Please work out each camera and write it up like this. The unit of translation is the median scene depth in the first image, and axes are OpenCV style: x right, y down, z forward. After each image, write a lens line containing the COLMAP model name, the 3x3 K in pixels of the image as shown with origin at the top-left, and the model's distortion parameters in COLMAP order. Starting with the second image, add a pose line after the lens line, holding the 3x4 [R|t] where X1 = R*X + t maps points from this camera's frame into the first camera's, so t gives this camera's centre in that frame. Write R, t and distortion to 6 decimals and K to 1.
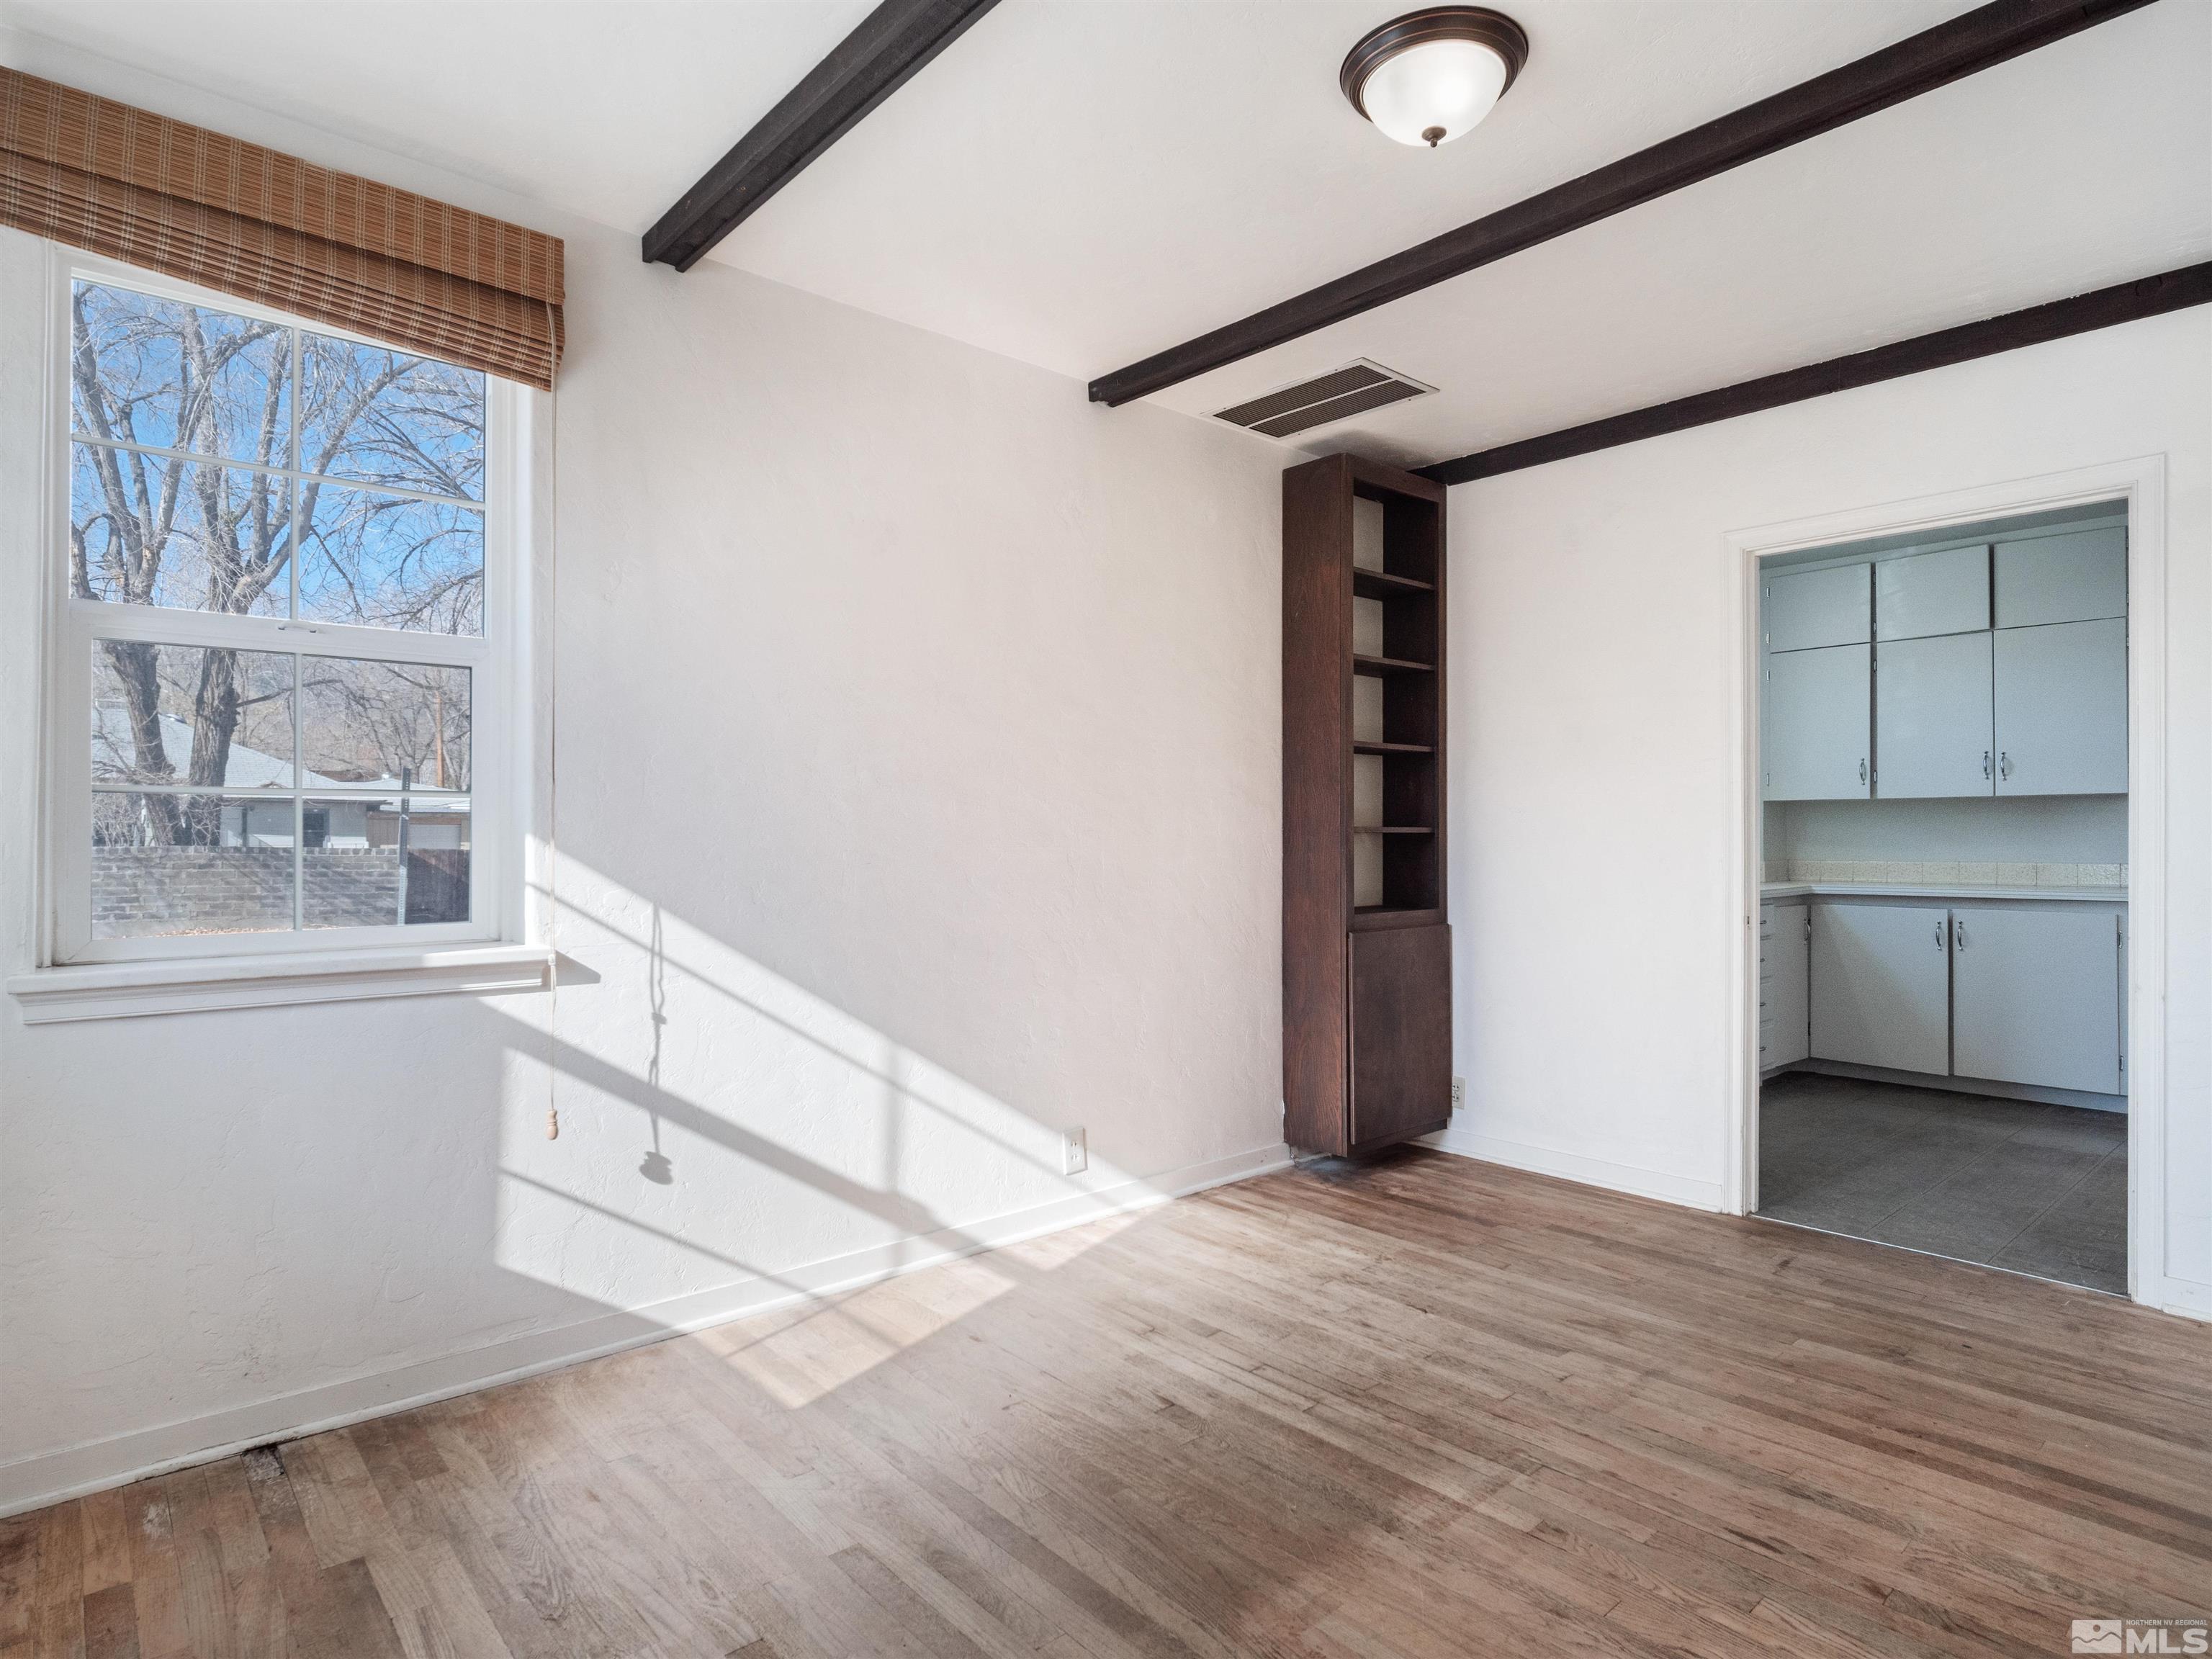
lens RADIAL K [[1201.0, 0, 1113.0], [0, 1201.0, 826.1], [0, 0, 1]] dist [-0.001554, -0.001622]
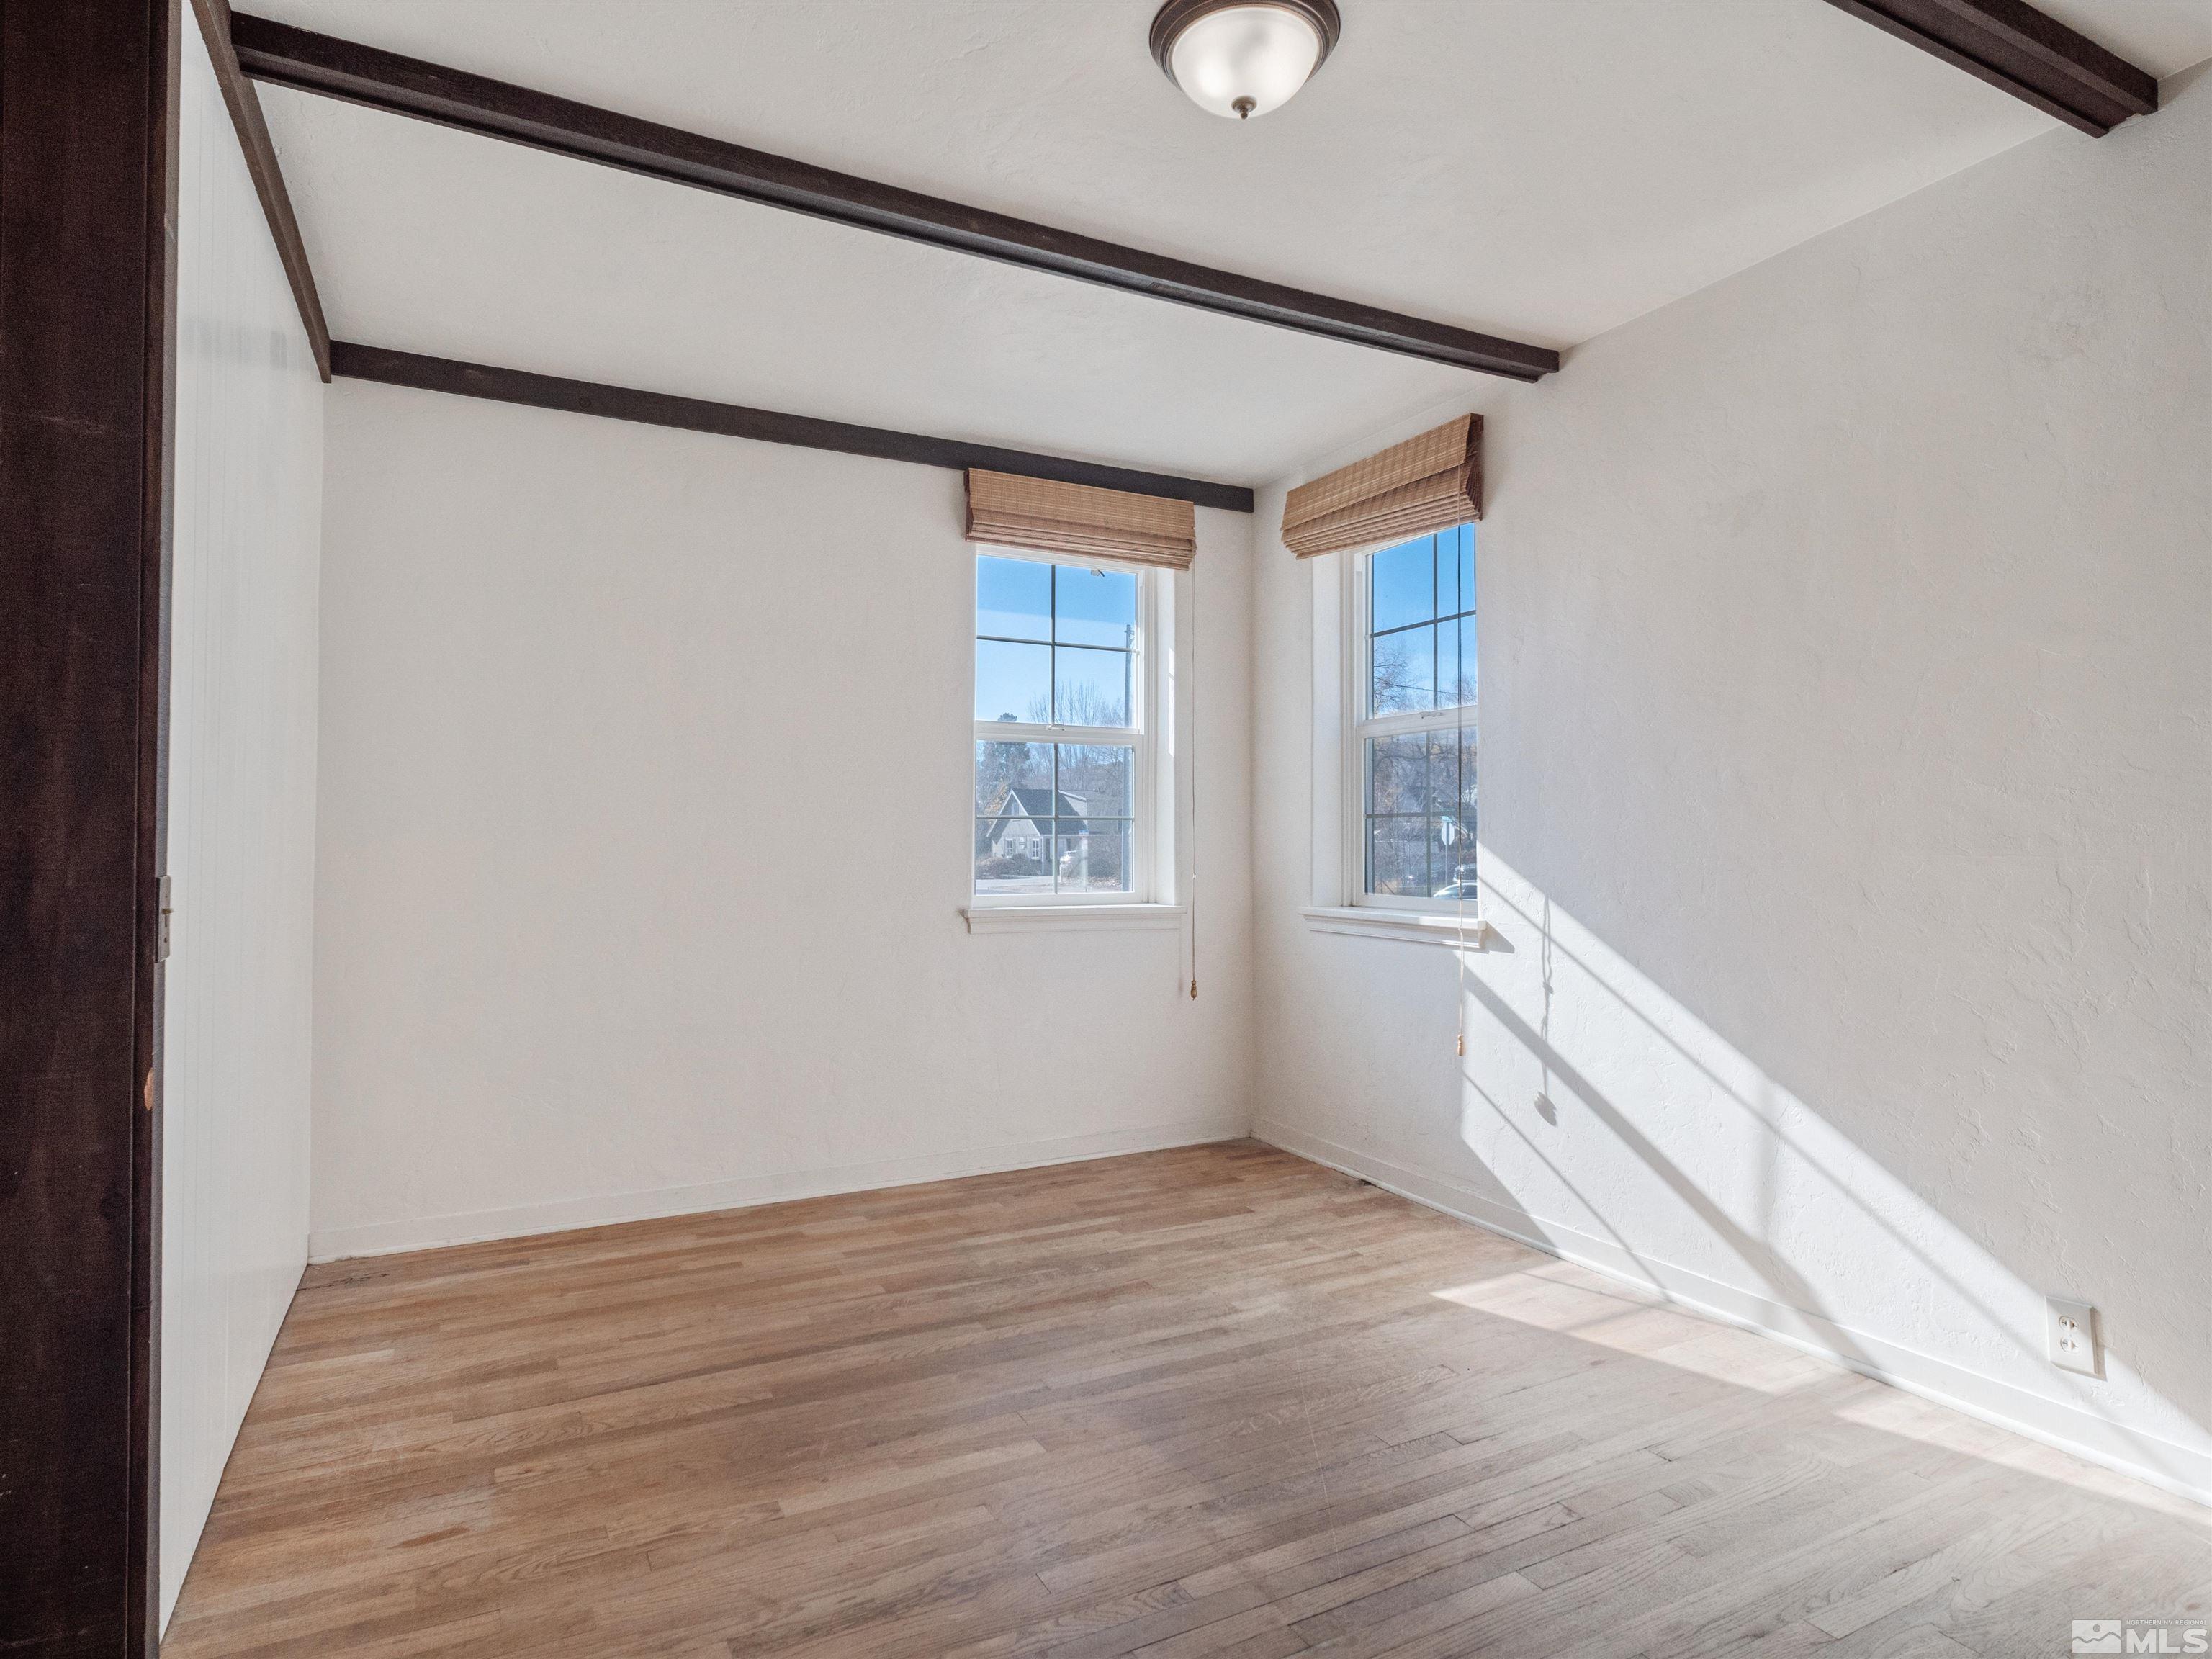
lens RADIAL K [[1229.3, 0, 1088.8], [0, 1229.3, 821.7], [0, 0, 1]] dist [-0.002073, -0.001674]
pose [[-0.255611, -0.015295, -0.966659, 0.968521], [0.008082, 0.999806, -0.017956, 0.008310], [0.966746, -0.012402, -0.255438, 0.883691]]
